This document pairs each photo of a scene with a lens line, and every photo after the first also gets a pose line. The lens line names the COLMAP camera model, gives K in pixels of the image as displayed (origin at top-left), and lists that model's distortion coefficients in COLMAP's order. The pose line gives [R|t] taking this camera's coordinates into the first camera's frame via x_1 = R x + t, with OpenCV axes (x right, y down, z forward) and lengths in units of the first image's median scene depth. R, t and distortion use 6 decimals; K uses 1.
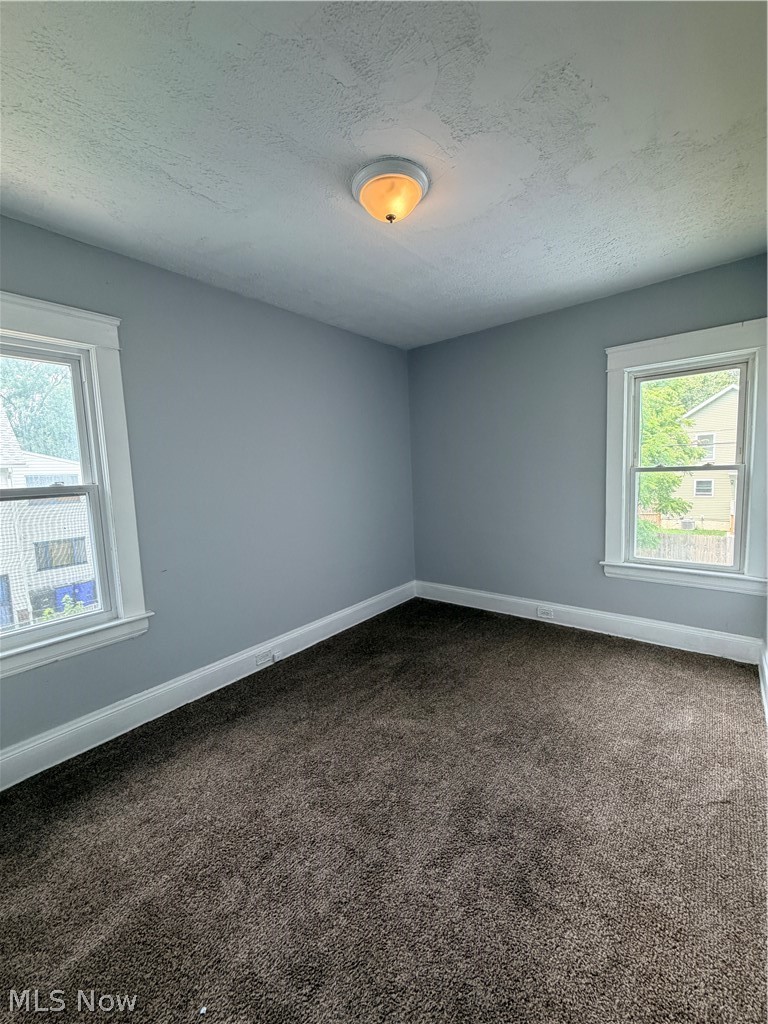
lens RADIAL K [[407.4, 0, 387.9], [0, 407.4, 511.9], [0, 0, 1]] dist [-0.002144, -0.000148]
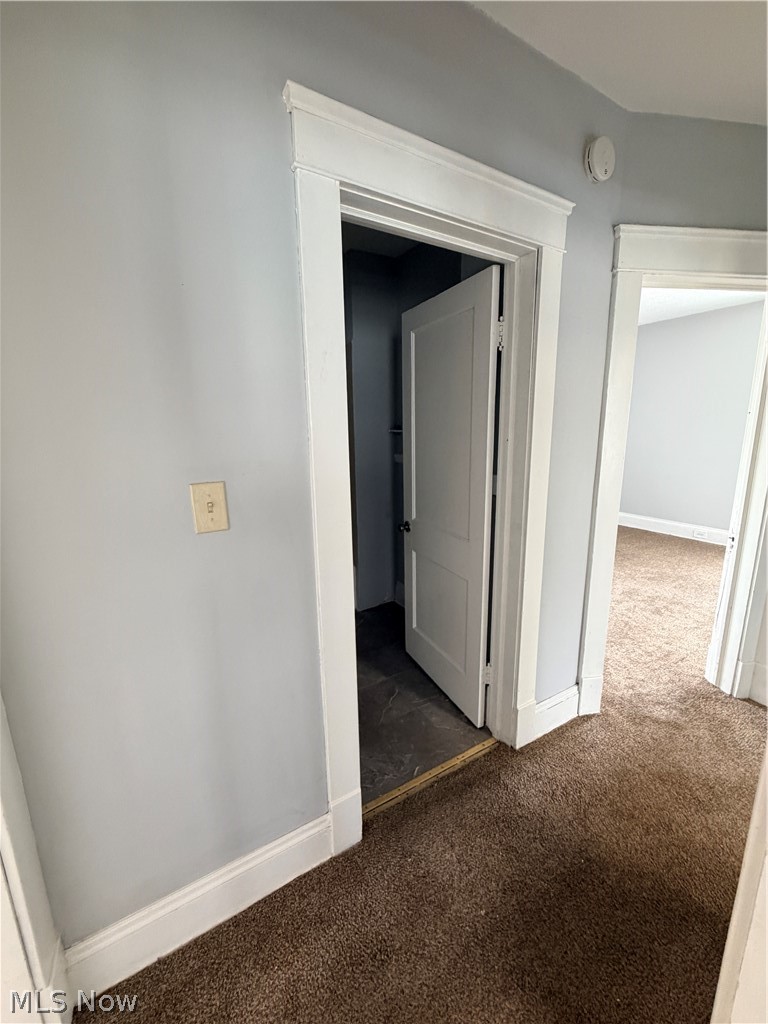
lens RADIAL K [[409.6, 0, 384.5], [0, 409.6, 513.4], [0, 0, 1]] dist [0.001538, 0.000995]
pose [[0.936970, 0.092459, -0.336954, -0.275371], [-0.052881, 0.990769, 0.124819, 0.115094], [0.345384, -0.099133, 0.933211, -1.178837]]
